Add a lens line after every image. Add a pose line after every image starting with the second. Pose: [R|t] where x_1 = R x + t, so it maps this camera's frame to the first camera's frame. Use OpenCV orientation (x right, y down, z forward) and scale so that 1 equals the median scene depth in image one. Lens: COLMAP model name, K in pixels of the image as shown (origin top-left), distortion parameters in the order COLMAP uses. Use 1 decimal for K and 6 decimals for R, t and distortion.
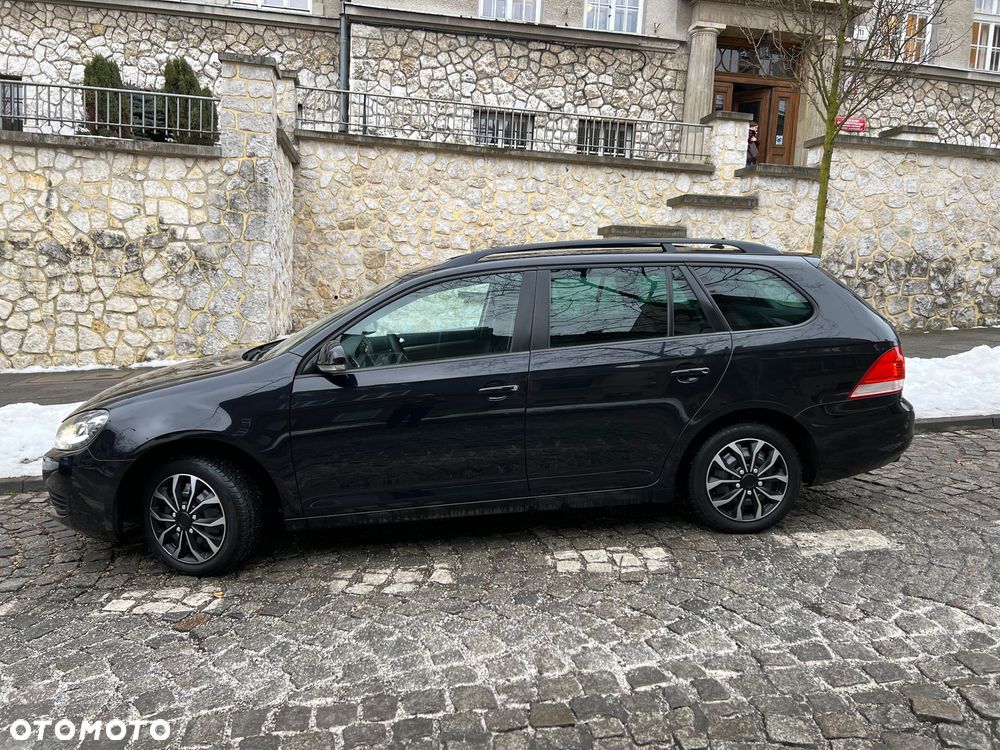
lens RADIAL K [[750.7, 0, 496.8], [0, 750.7, 365.8], [0, 0, 1]] dist [0.049967, -0.052729]
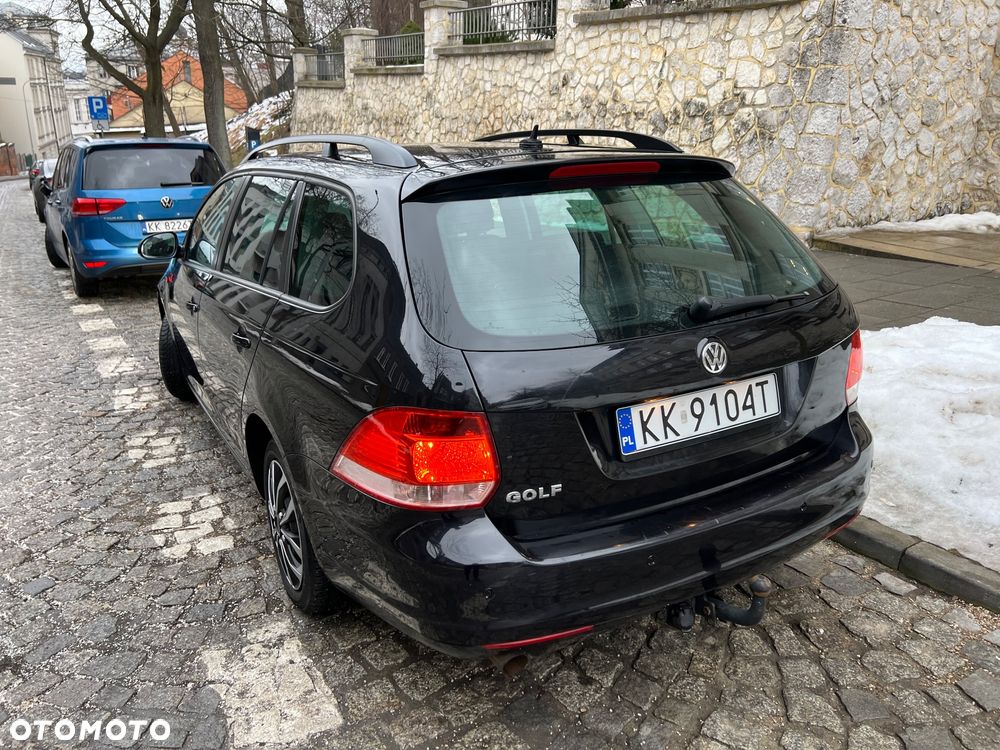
lens RADIAL K [[750.7, 0, 496.8], [0, 750.7, 365.8], [0, 0, 1]] dist [0.049967, -0.052729]
pose [[0.387661, 0.274730, -0.879910, 0.315957], [-0.105242, 0.961504, 0.253839, -0.055314], [0.915775, -0.005800, 0.401651, 0.305099]]
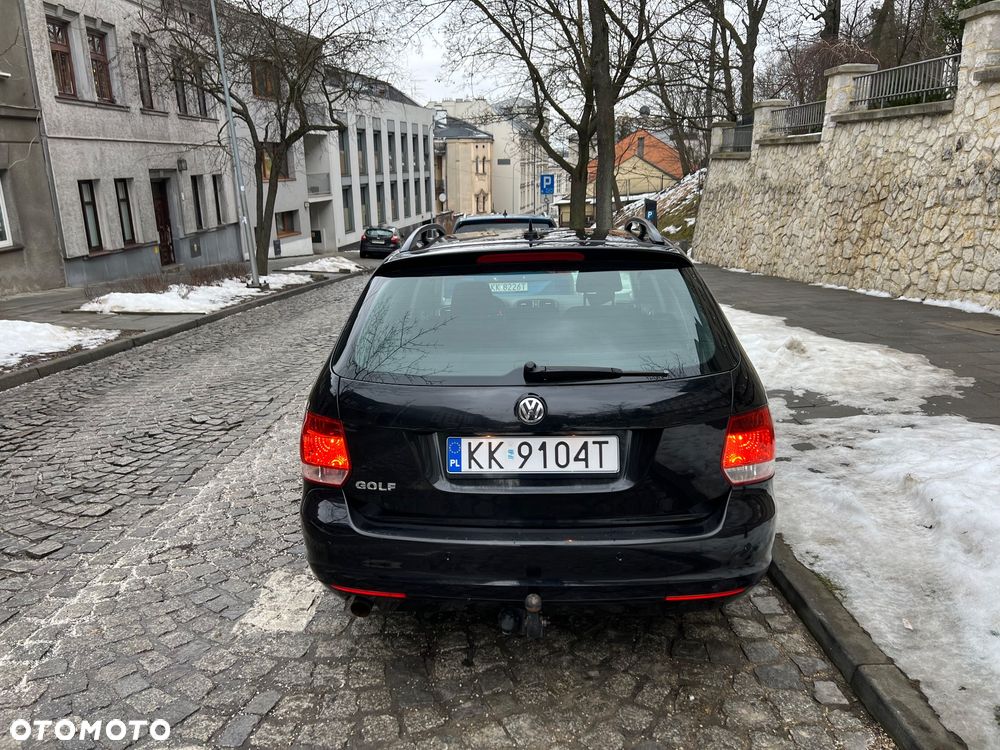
lens RADIAL K [[756.4, 0, 497.5], [0, 756.4, 381.0], [0, 0, 1]] dist [0.050949, -0.056234]
pose [[-0.168711, 0.230735, -0.958278, 0.384253], [-0.100303, 0.963149, 0.249567, -0.077823], [0.980549, 0.138223, -0.139351, 0.431786]]
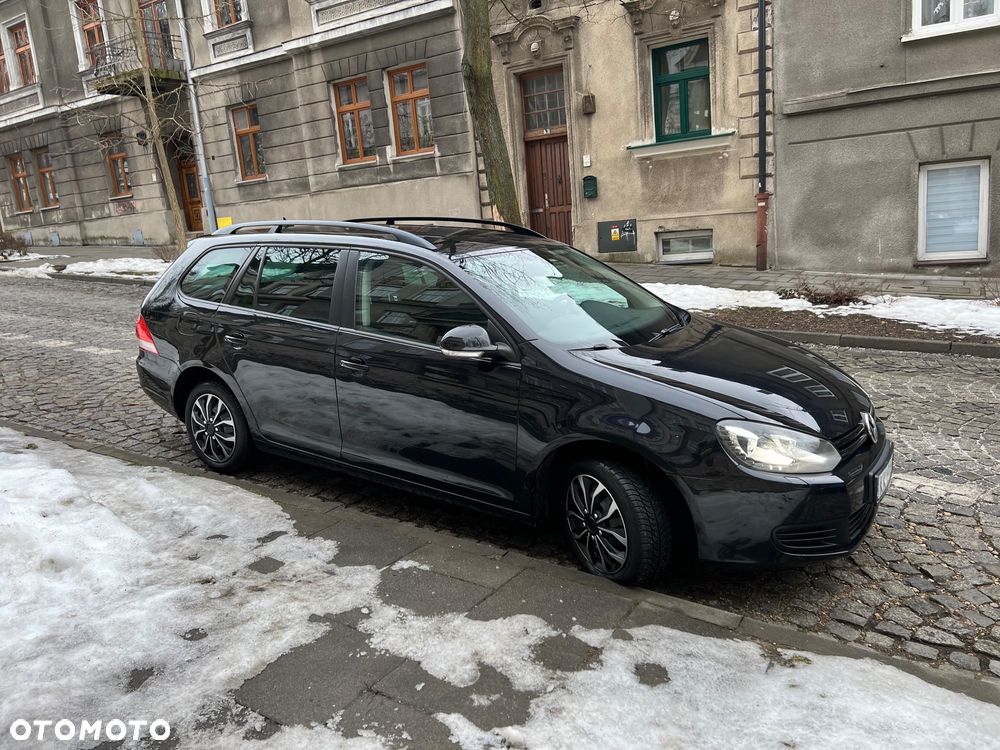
lens RADIAL K [[749.9, 0, 492.4], [0, 749.9, 367.3], [0, 0, 1]] dist [0.052831, -0.053959]
pose [[-0.760576, -0.105150, 0.640678, -0.278756], [0.120844, 0.946626, 0.298823, -0.102533], [-0.637904, 0.304700, -0.707274, 0.668859]]
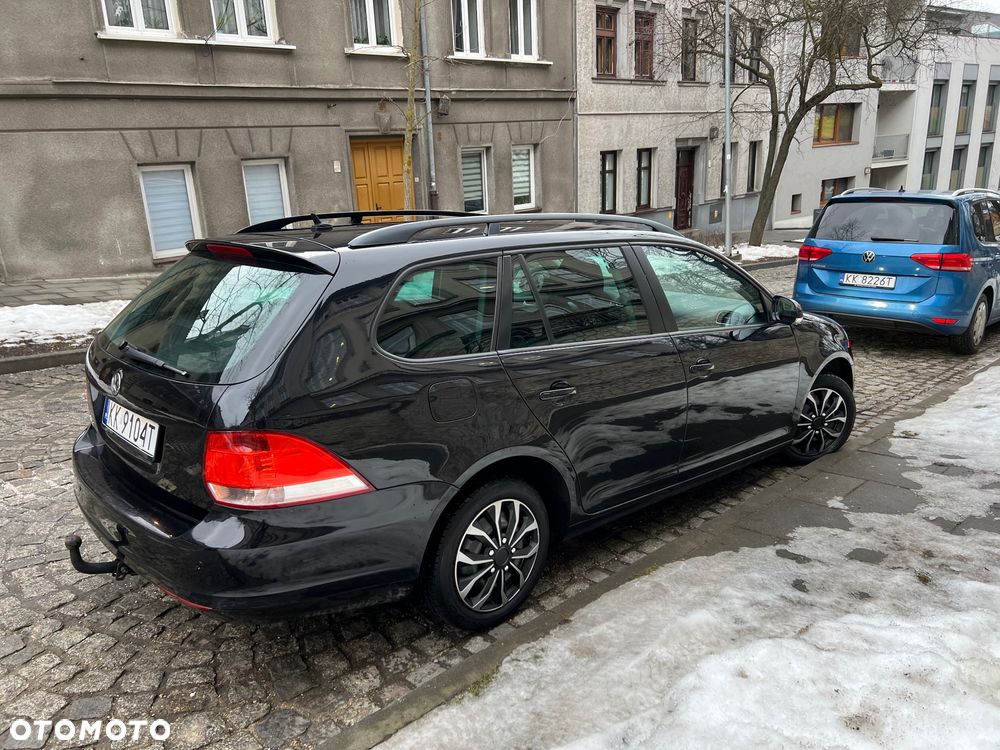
lens RADIAL K [[754.4, 0, 492.6], [0, 754.4, 373.4], [0, 0, 1]] dist [0.045330, -0.046299]
pose [[-0.808161, 0.159763, -0.566879, 0.228883], [-0.058705, 0.935861, 0.347445, -0.111129], [0.586029, 0.314070, -0.746947, 0.653301]]
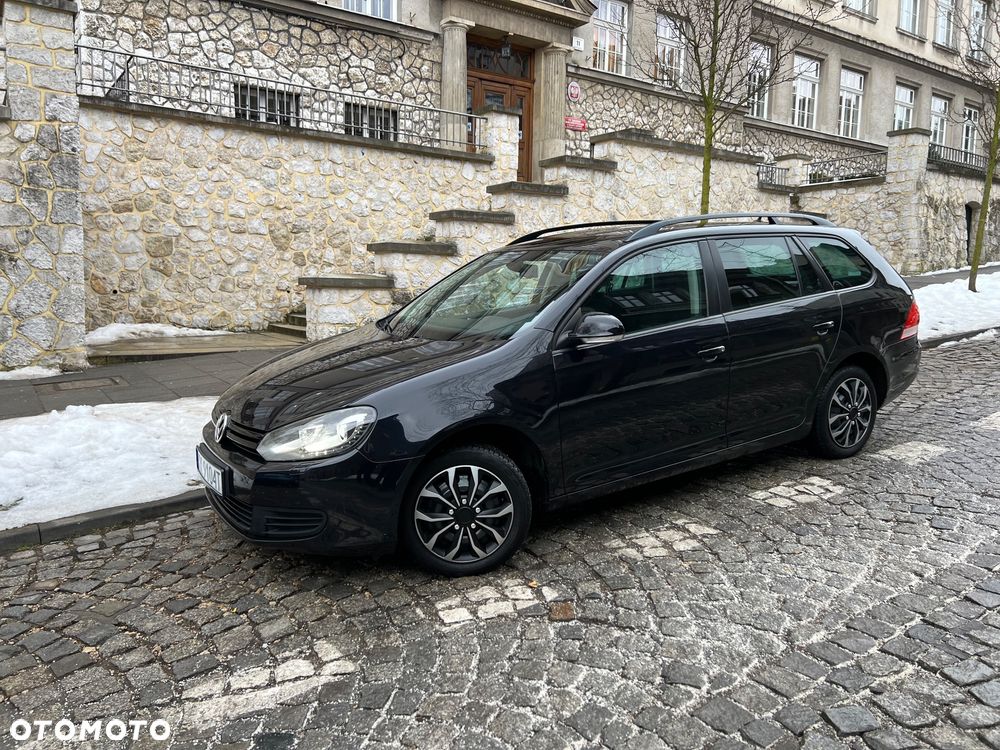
lens RADIAL K [[749.9, 0, 492.4], [0, 749.9, 367.3], [0, 0, 1]] dist [0.052831, -0.053959]
pose [[0.902876, -0.080829, 0.422234, -0.232854], [0.074712, 0.996722, 0.031044, -0.000567], [-0.423359, 0.003517, 0.905955, 0.048915]]
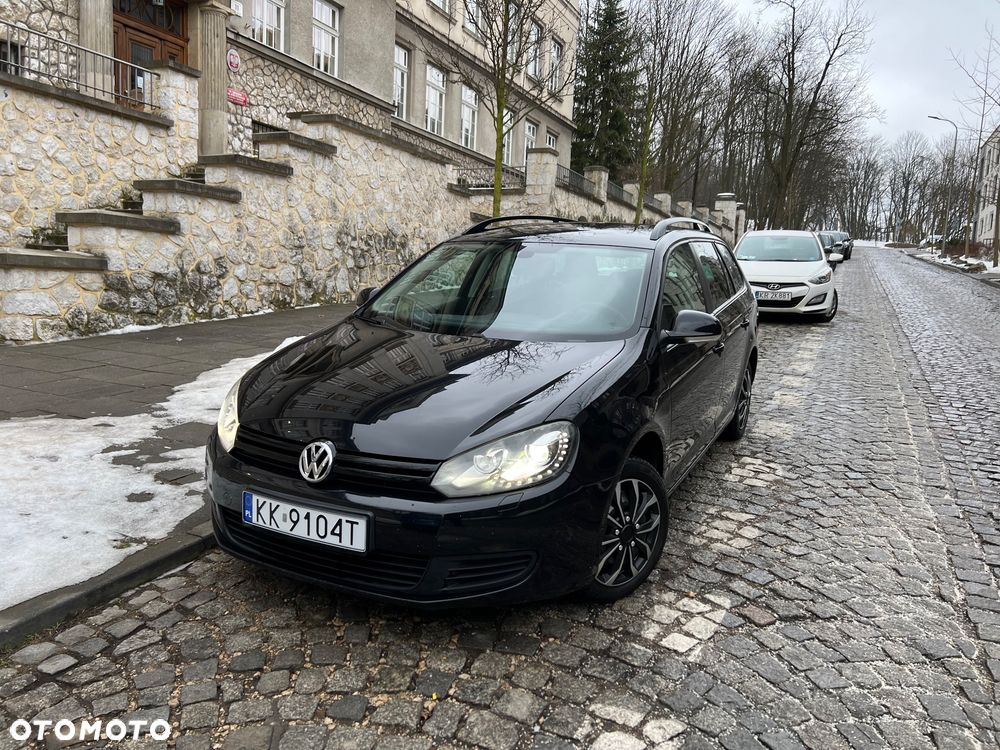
lens RADIAL K [[754.4, 0, 492.6], [0, 754.4, 373.4], [0, 0, 1]] dist [0.045330, -0.046299]
pose [[0.558256, -0.114081, 0.821788, -0.360219], [0.071077, 0.993436, 0.089625, -0.018079], [-0.826619, 0.008377, 0.562700, 0.200970]]
